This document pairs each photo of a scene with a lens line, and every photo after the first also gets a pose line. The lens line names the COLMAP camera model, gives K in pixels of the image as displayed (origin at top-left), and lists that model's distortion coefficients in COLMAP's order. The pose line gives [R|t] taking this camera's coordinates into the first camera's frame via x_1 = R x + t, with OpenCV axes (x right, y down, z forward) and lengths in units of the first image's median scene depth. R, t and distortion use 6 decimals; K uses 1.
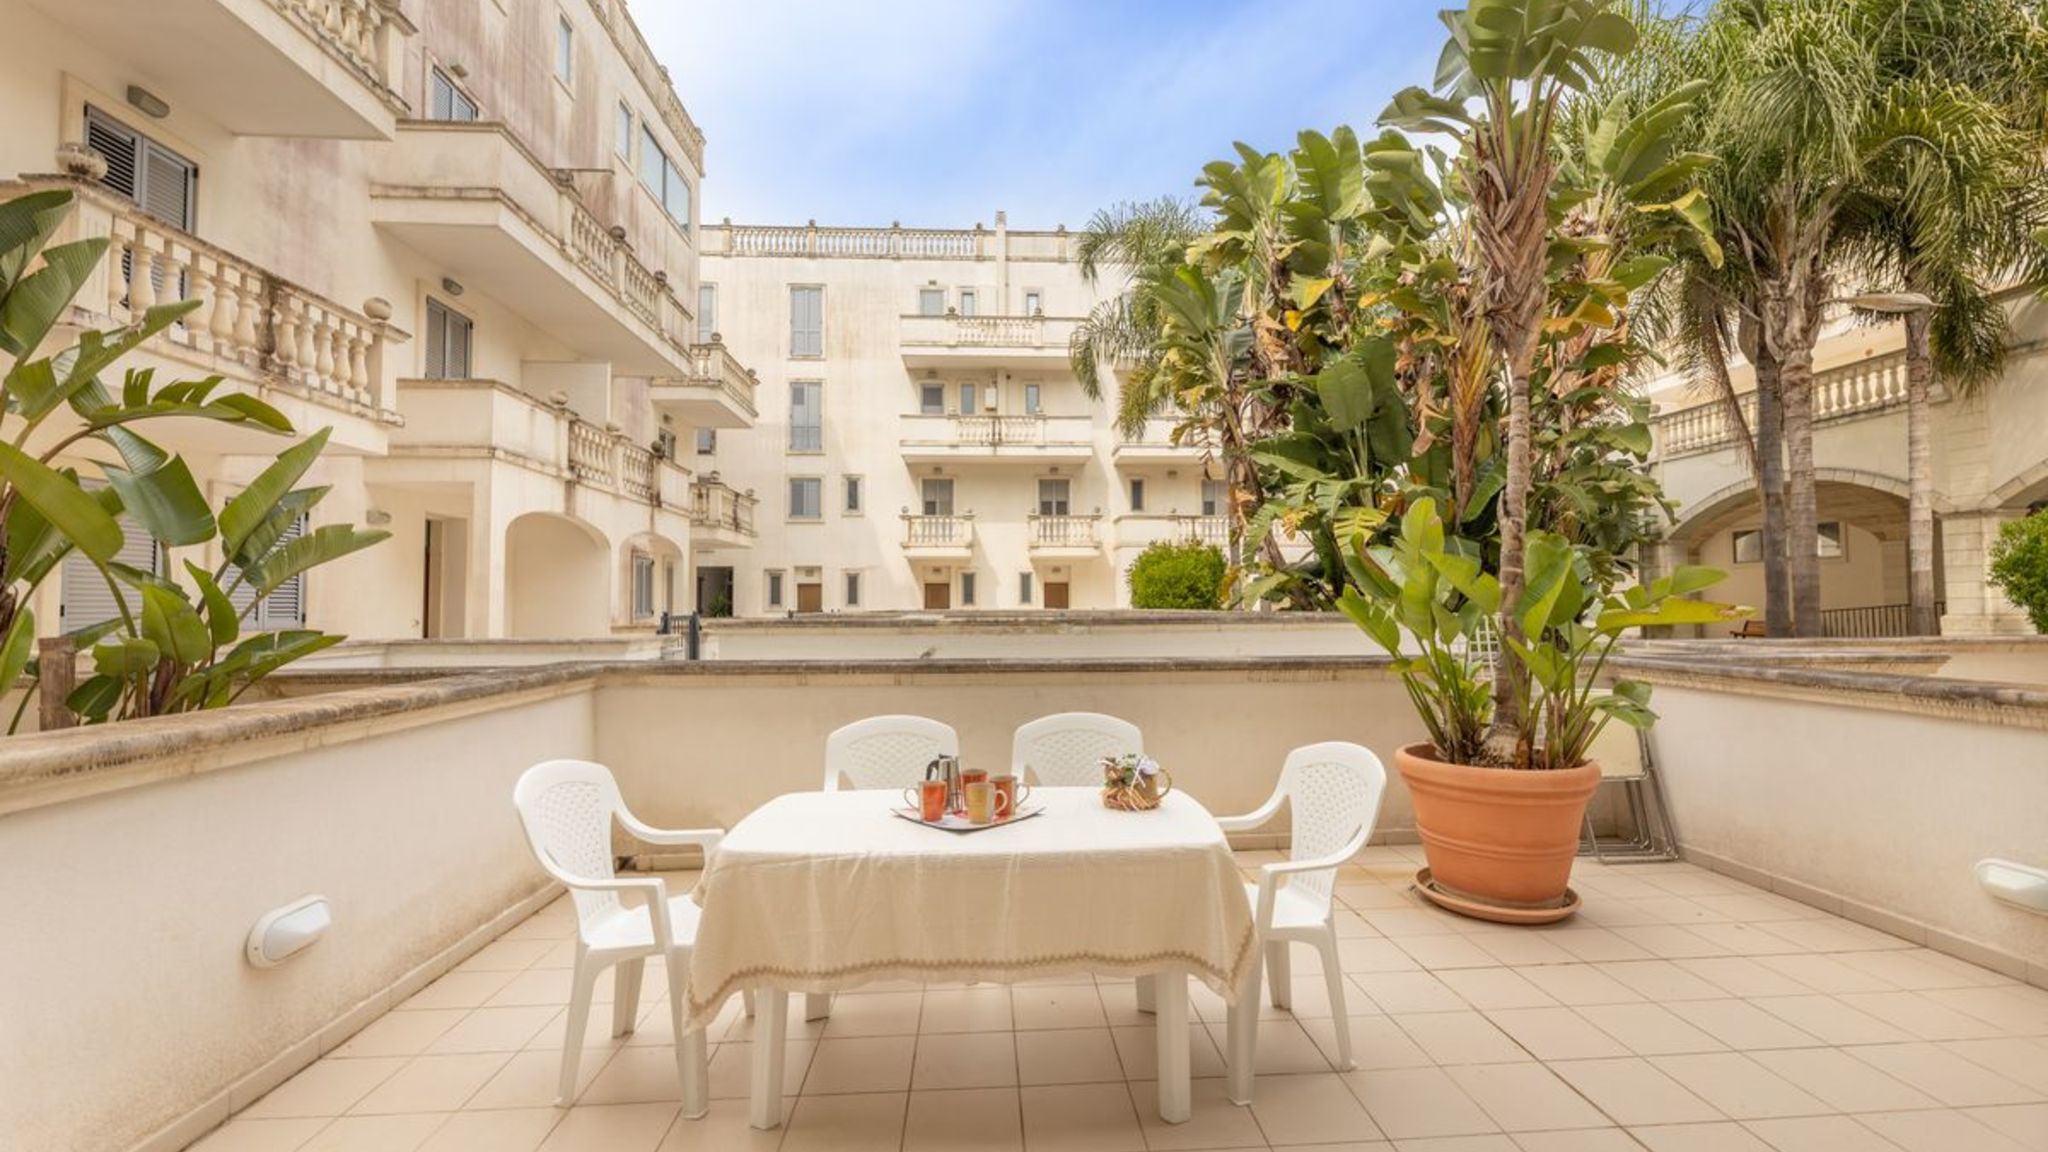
lens RADIAL K [[818.5, 0, 1027.6], [0, 818.5, 573.5], [0, 0, 1]] dist [-0.001626, 0.000507]
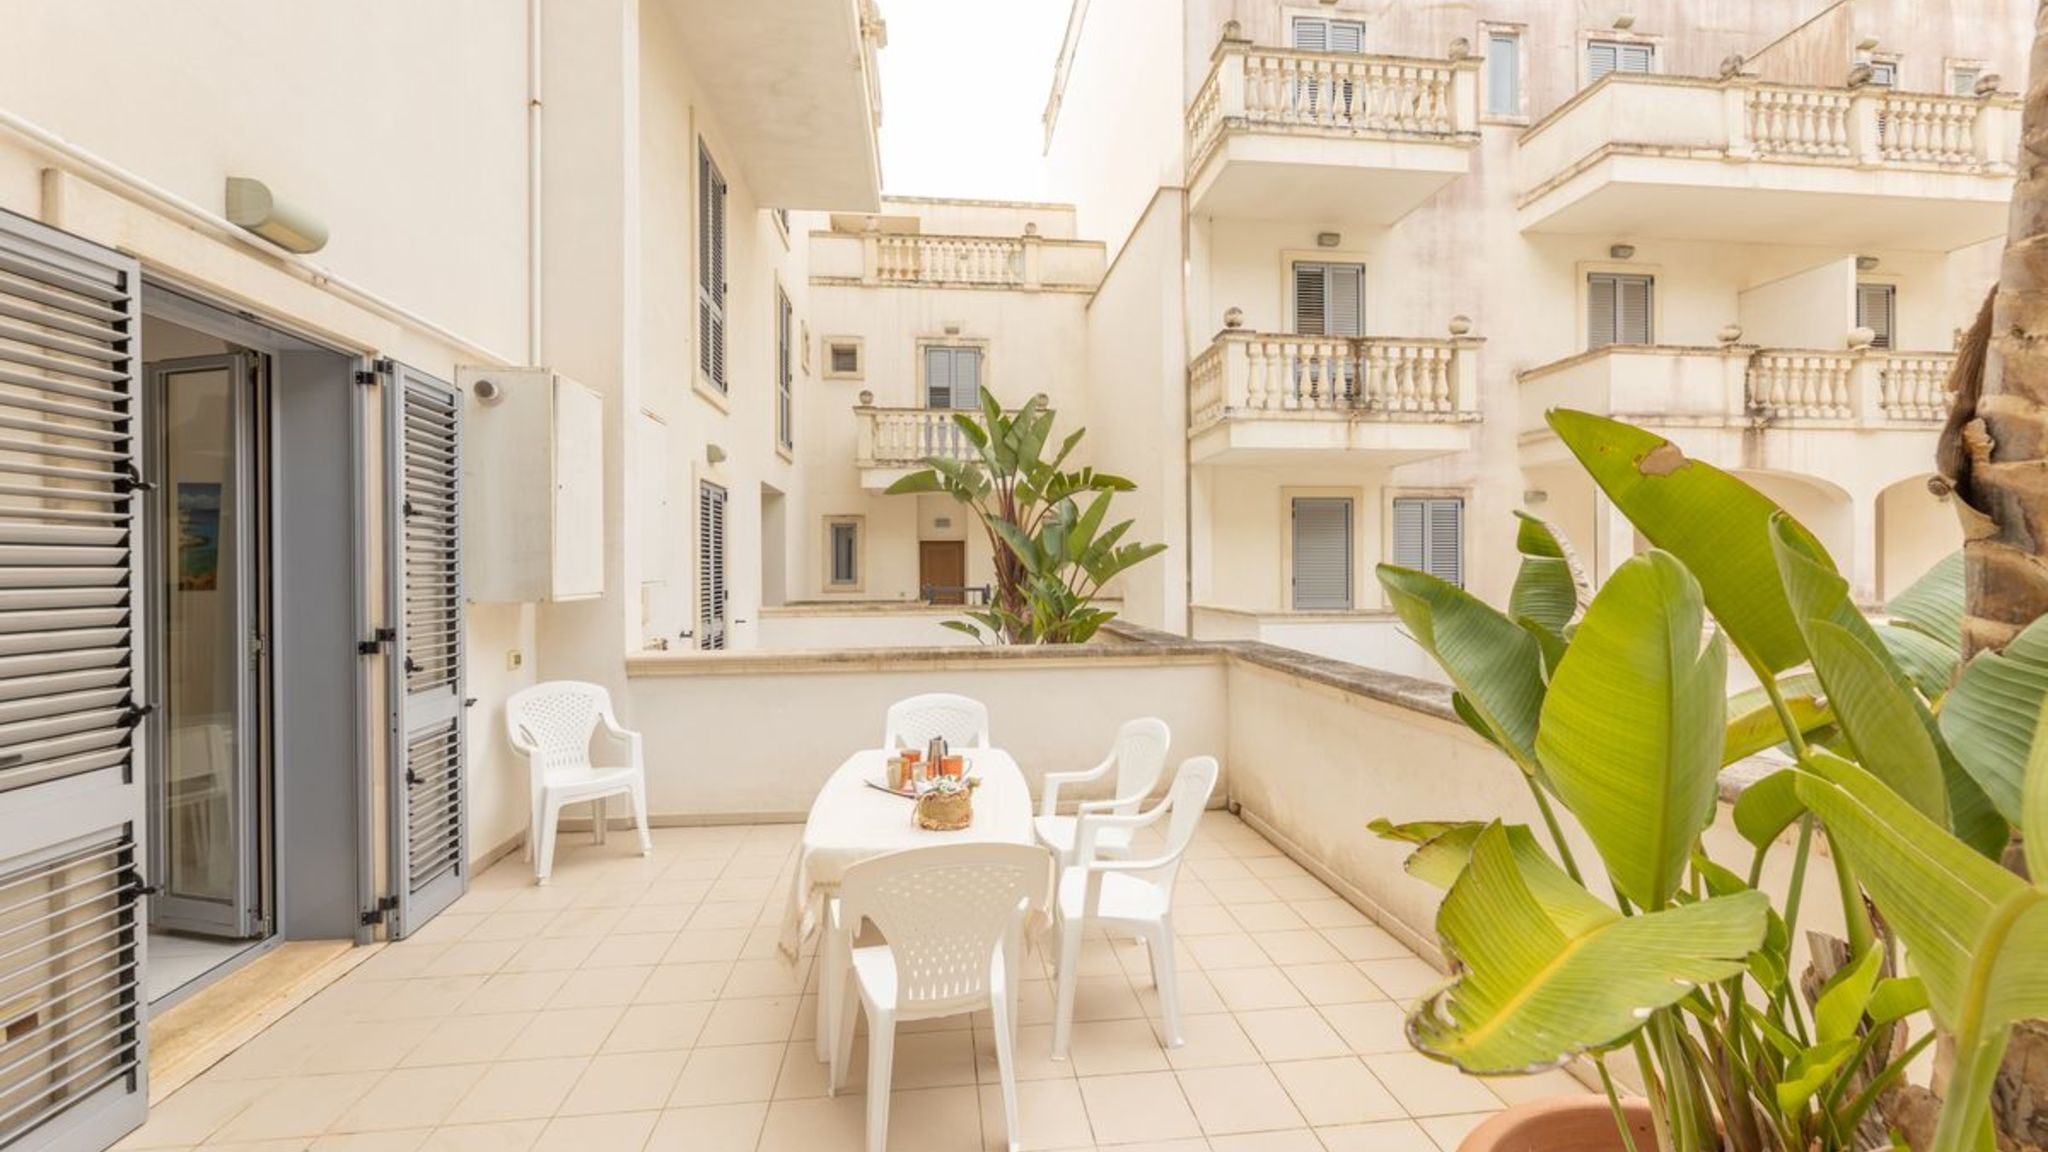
lens RADIAL K [[818.5, 0, 1027.6], [0, 818.5, 573.5], [0, 0, 1]] dist [-0.001626, 0.000507]
pose [[0.058160, 0.013907, -0.998210, 0.345959], [0.043818, 0.998904, 0.016469, -0.015835], [0.997345, -0.044697, 0.057487, 0.305666]]
